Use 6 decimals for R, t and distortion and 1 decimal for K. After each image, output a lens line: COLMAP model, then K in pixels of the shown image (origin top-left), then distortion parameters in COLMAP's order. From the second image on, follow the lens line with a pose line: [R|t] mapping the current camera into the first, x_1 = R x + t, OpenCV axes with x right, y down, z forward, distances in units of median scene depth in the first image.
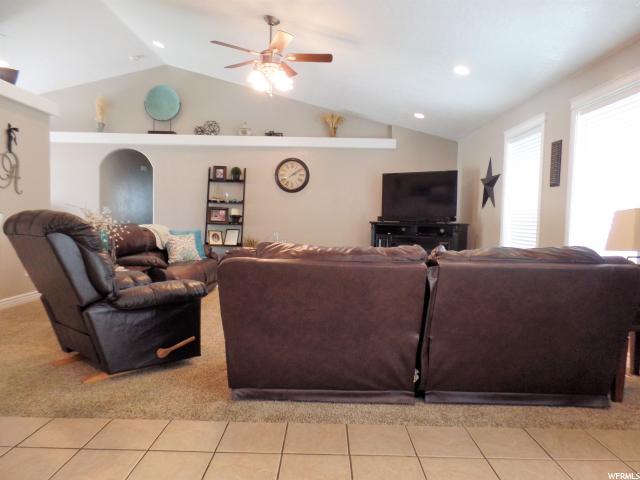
lens RADIAL K [[446.9, 0, 315.4], [0, 446.9, 242.0], [0, 0, 1]] dist [0.001264, 0.002073]
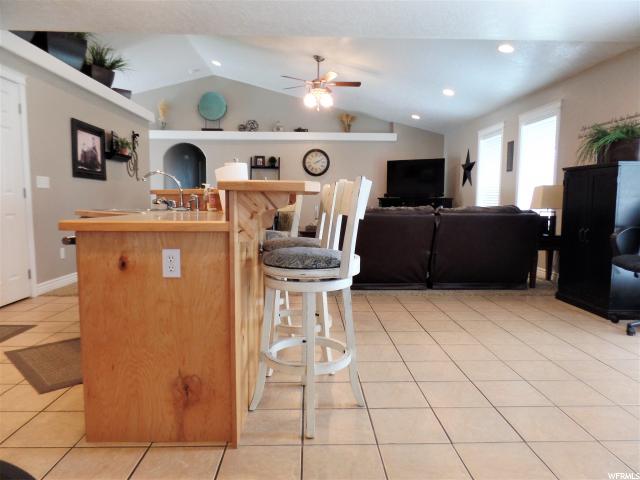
lens RADIAL K [[446.9, 0, 315.4], [0, 446.9, 242.0], [0, 0, 1]] dist [0.001264, 0.002073]
pose [[0.999168, -0.017593, 0.036801, -0.111552], [0.015990, 0.998930, 0.043388, 0.023709], [-0.037525, -0.042763, 0.998380, -0.304615]]
